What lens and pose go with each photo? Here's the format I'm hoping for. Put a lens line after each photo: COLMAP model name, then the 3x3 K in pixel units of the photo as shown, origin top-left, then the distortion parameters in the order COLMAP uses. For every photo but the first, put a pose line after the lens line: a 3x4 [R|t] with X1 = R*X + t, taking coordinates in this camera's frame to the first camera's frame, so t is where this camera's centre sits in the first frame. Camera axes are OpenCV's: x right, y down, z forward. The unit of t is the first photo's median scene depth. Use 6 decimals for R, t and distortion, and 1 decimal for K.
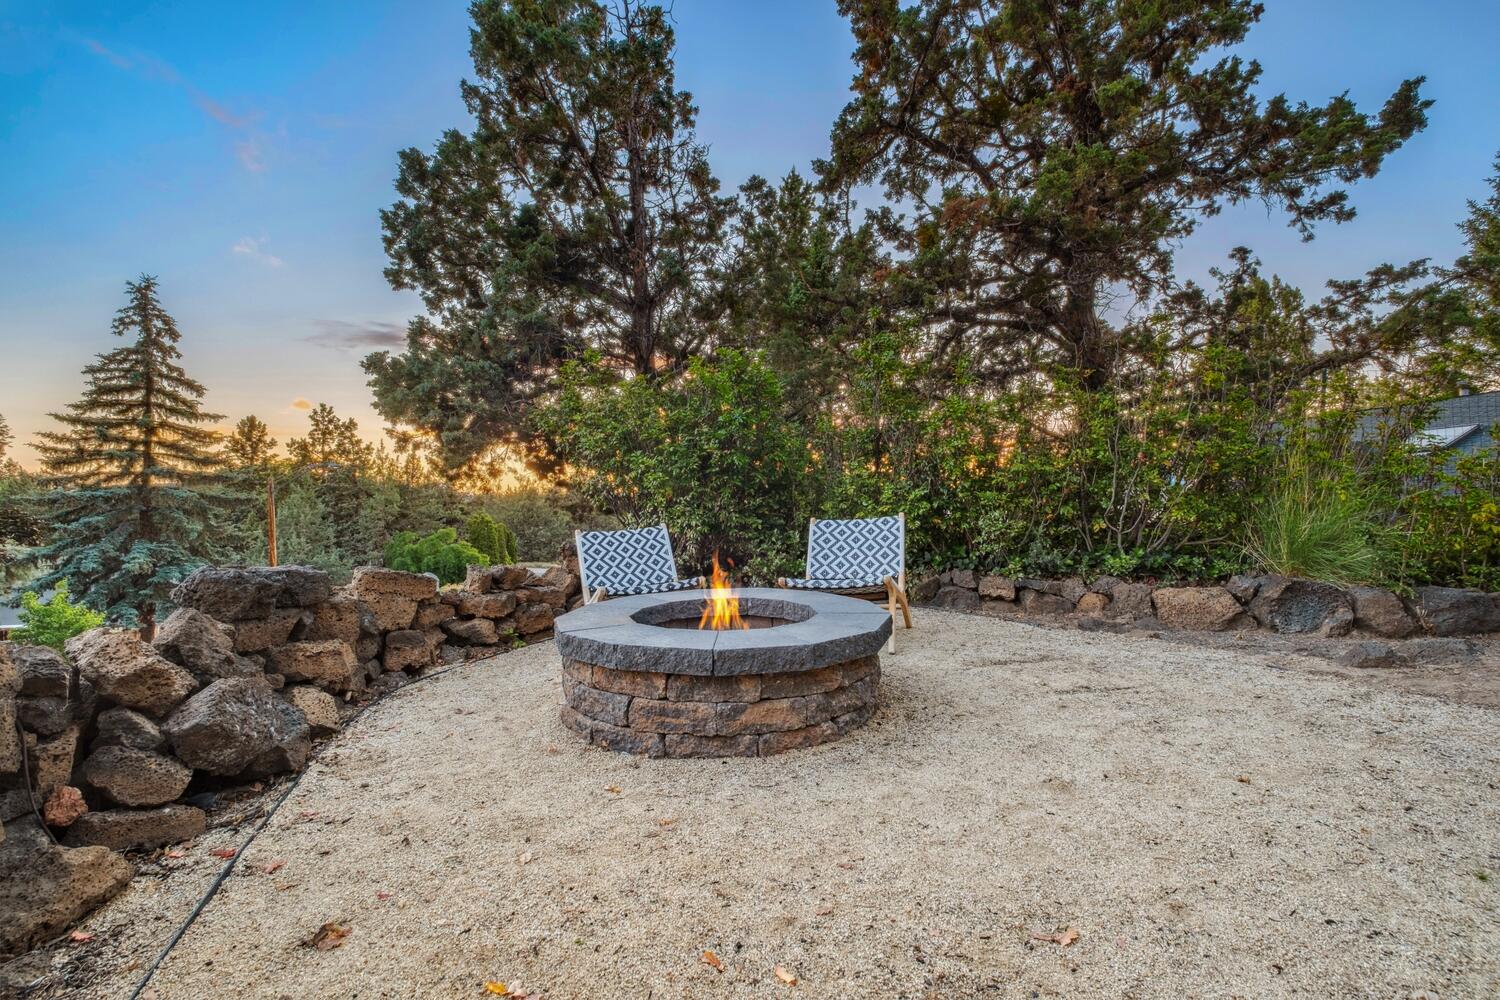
lens RADIAL K [[654.2, 0, 750.0], [0, 654.2, 500.0], [0, 0, 1]] dist [0.000996, 0.000020]
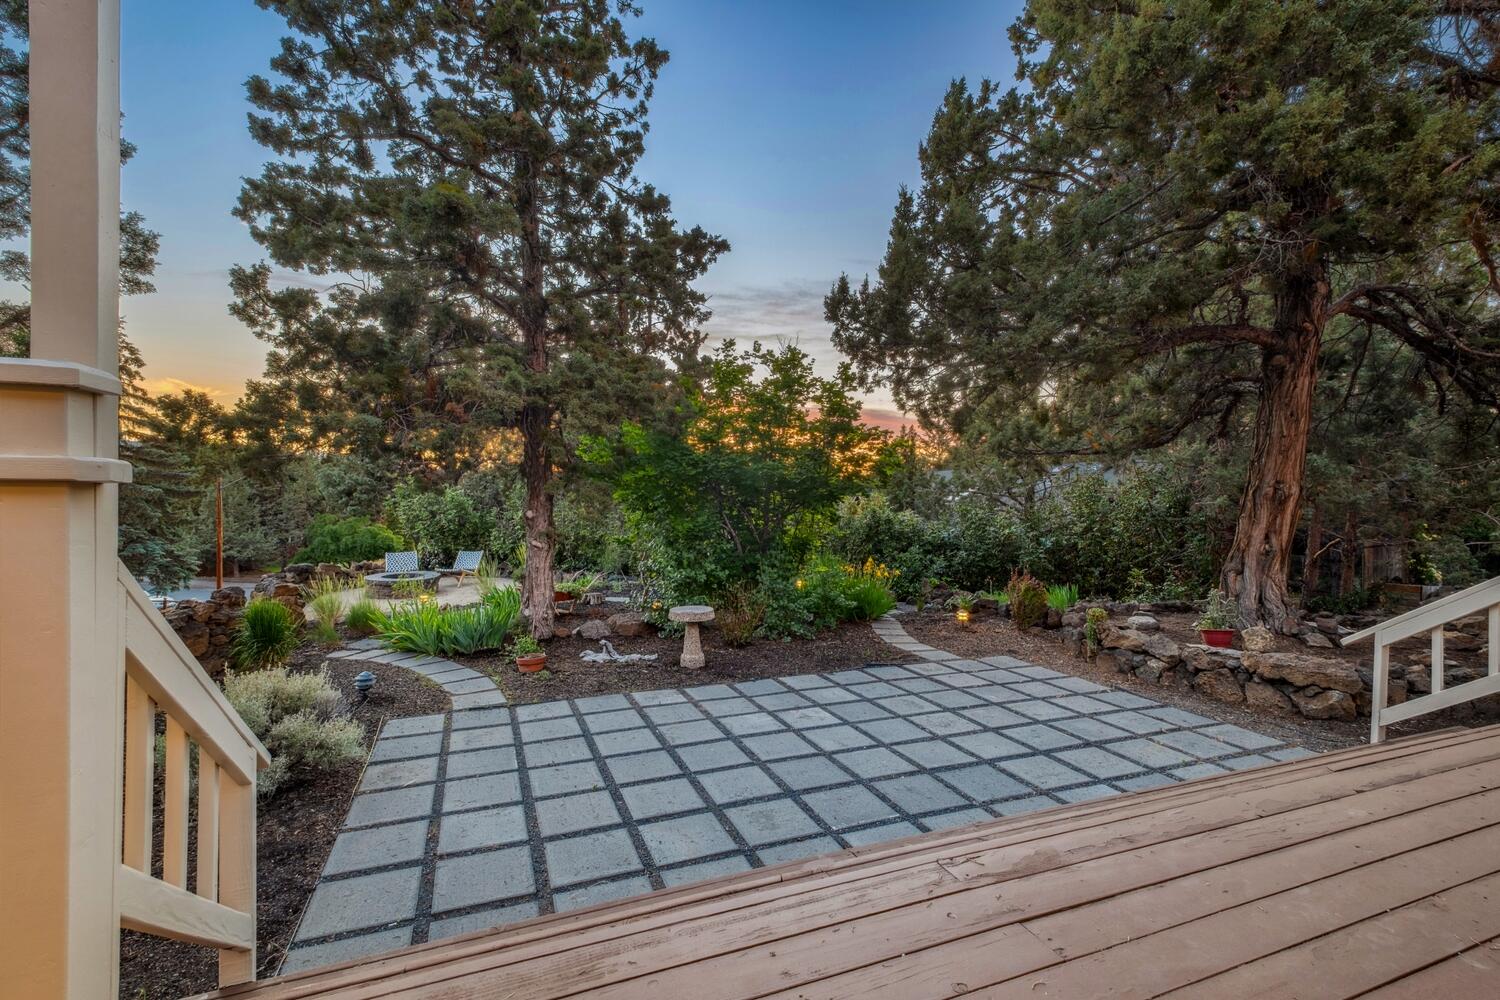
lens RADIAL K [[654.2, 0, 750.0], [0, 654.2, 500.0], [0, 0, 1]] dist [0.000996, 0.000020]
pose [[0.995219, 0.034103, 0.091527, 0.194220], [-0.036425, 0.999053, 0.023817, -0.057006], [-0.090628, -0.027037, 0.995518, -0.378327]]
